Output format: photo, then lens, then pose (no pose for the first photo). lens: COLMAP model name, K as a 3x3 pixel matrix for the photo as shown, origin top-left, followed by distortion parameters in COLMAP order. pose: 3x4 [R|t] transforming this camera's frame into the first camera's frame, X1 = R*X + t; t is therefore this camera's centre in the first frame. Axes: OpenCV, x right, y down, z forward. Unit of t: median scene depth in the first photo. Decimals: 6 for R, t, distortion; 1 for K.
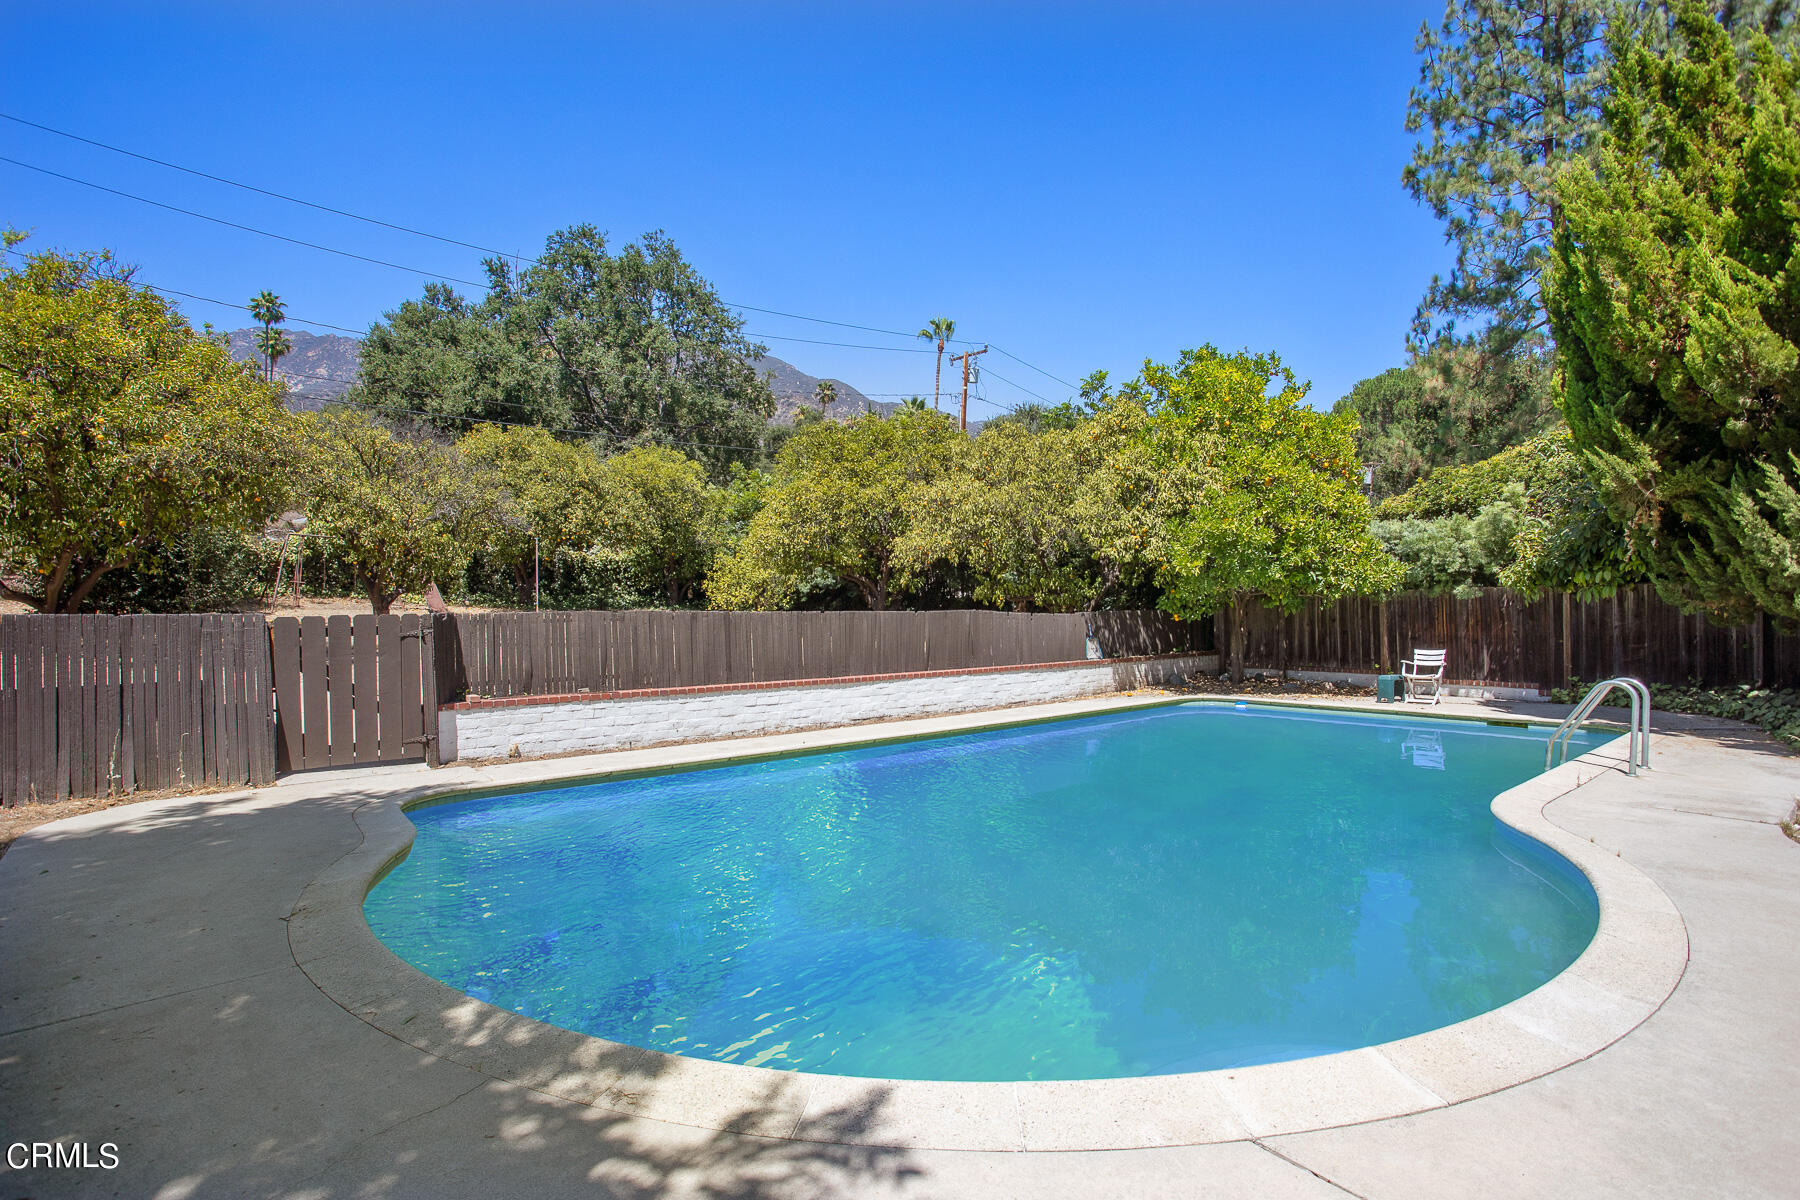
lens RADIAL K [[898.0, 0, 902.5], [0, 898.0, 597.8], [0, 0, 1]] dist [-0.059770, 0.024558]
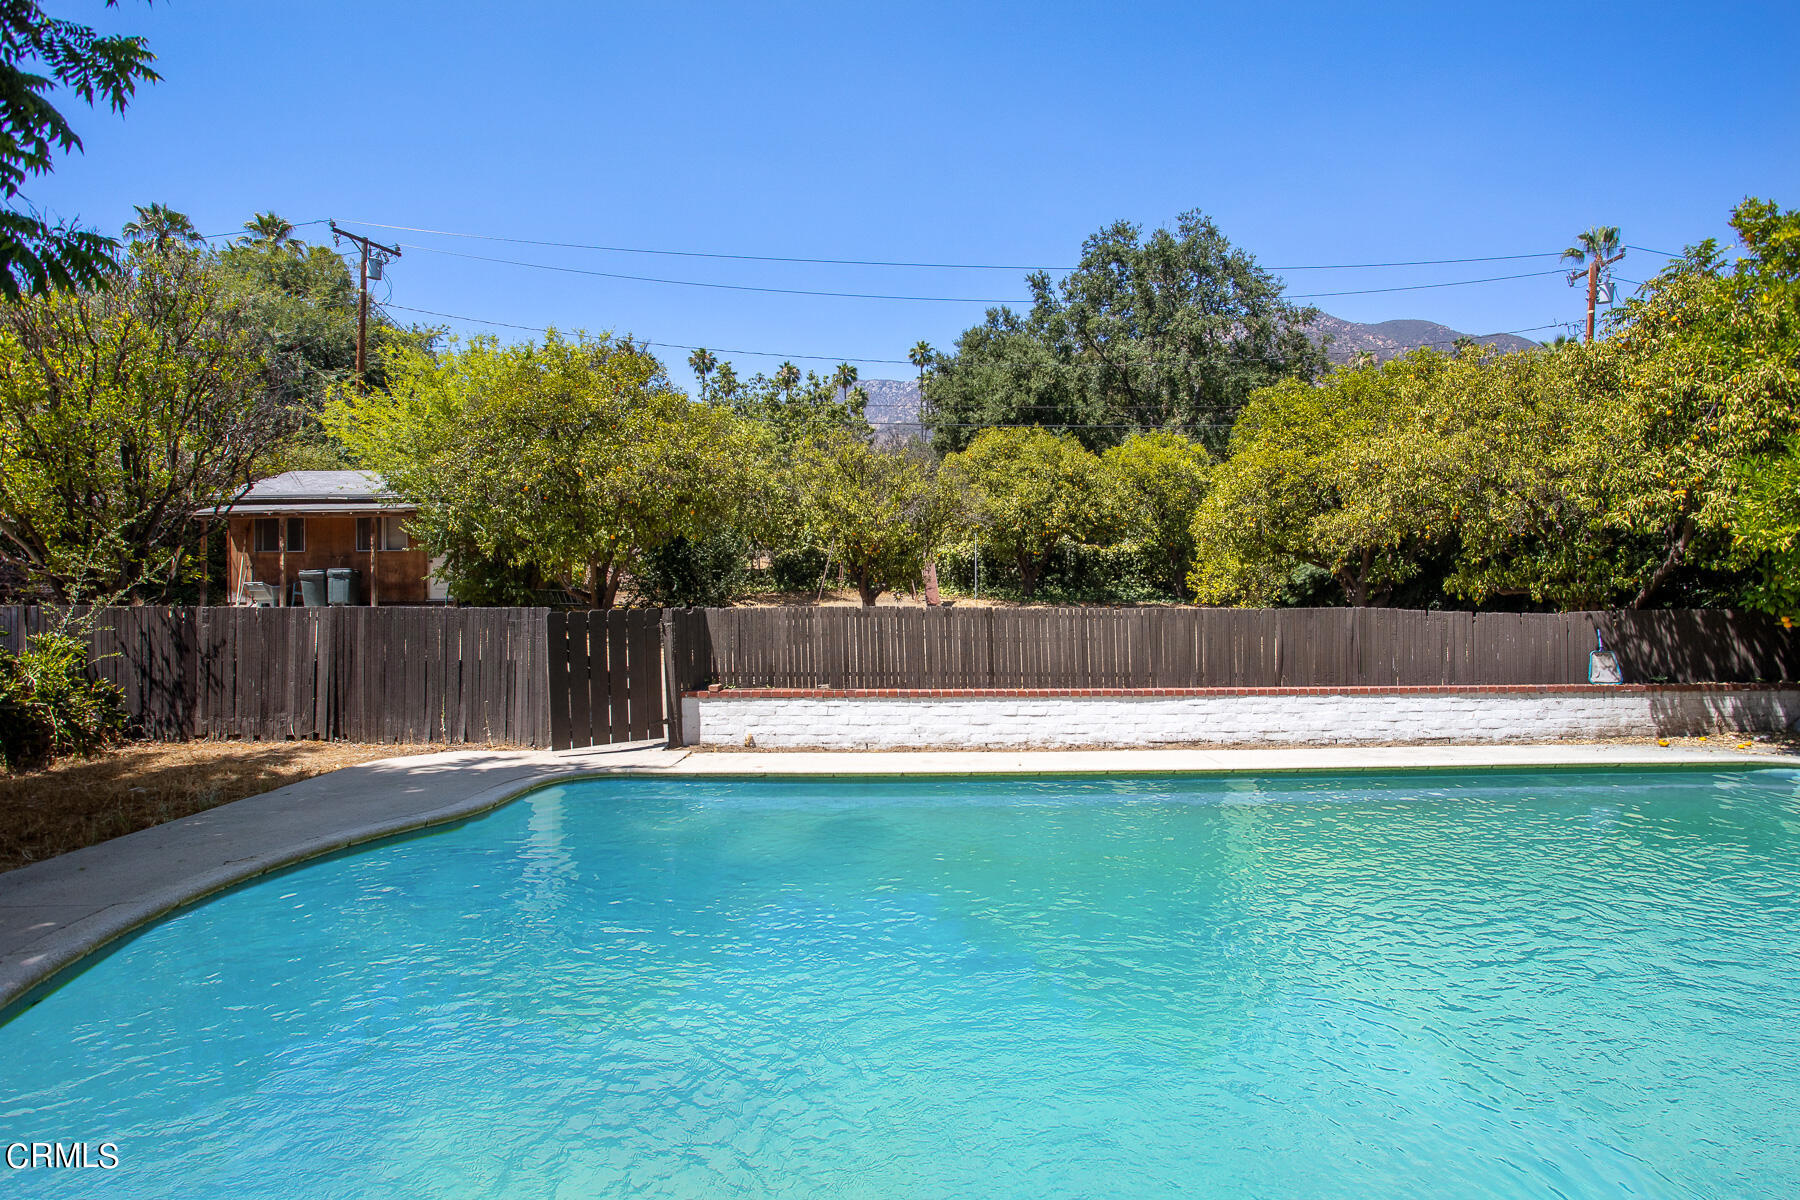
lens RADIAL K [[892.6, 0, 908.8], [0, 892.6, 575.8], [0, 0, 1]] dist [-0.065804, 0.037910]
pose [[0.777171, -0.014060, -0.629133, 0.222422], [0.004016, 0.999841, -0.017383, -0.000916], [0.629277, 0.010983, 0.777104, 0.188561]]
